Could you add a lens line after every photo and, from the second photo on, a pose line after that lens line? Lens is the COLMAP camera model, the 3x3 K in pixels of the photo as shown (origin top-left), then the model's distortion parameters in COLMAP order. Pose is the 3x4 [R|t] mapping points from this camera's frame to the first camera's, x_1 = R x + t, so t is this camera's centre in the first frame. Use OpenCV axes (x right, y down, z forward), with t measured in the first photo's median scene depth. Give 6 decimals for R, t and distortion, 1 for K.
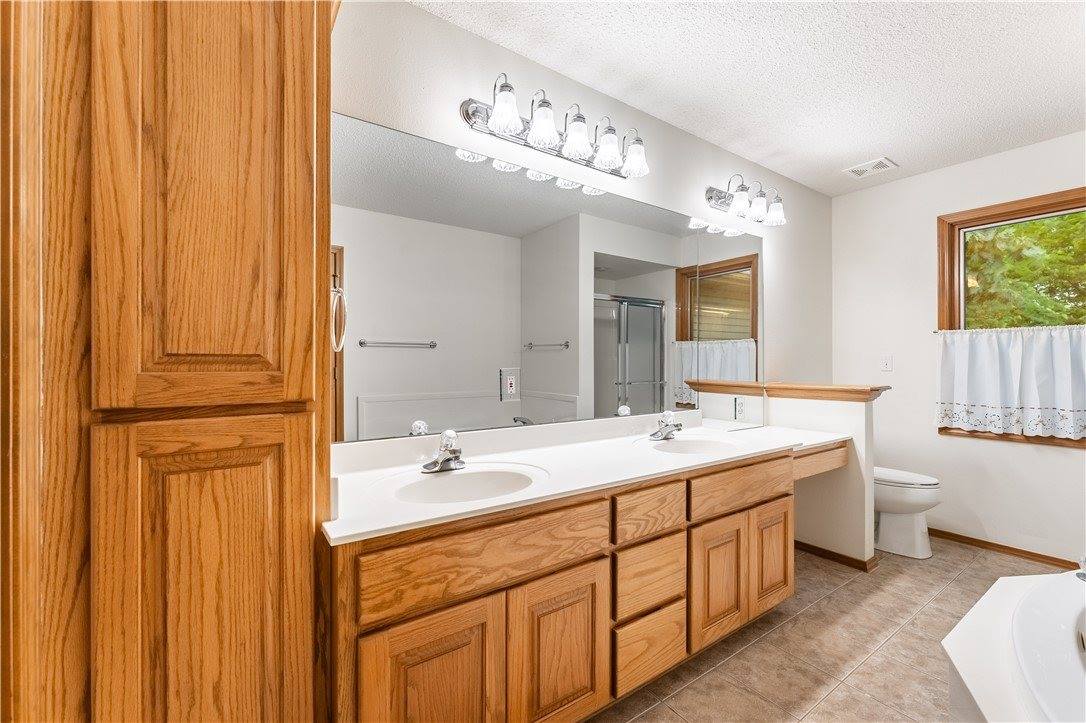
lens RADIAL K [[449.9, 0, 540.5], [0, 449.9, 360.1], [0, 0, 1]] dist [0.001781, 0.000152]
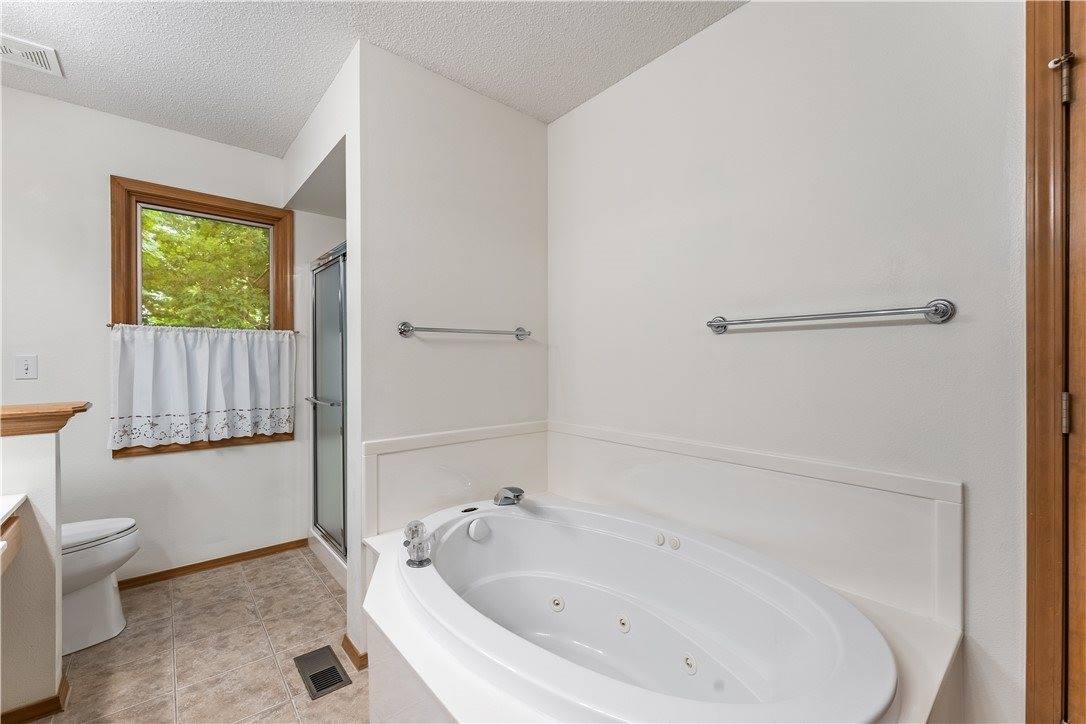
lens RADIAL K [[449.9, 0, 541.2], [0, 449.9, 362.7], [0, 0, 1]] dist [0.001781, 0.000152]
pose [[-0.098154, -0.003537, 0.995165, 0.050267], [-0.002730, 0.999991, 0.003285, -0.004319], [-0.995167, -0.002394, -0.098163, 0.383370]]
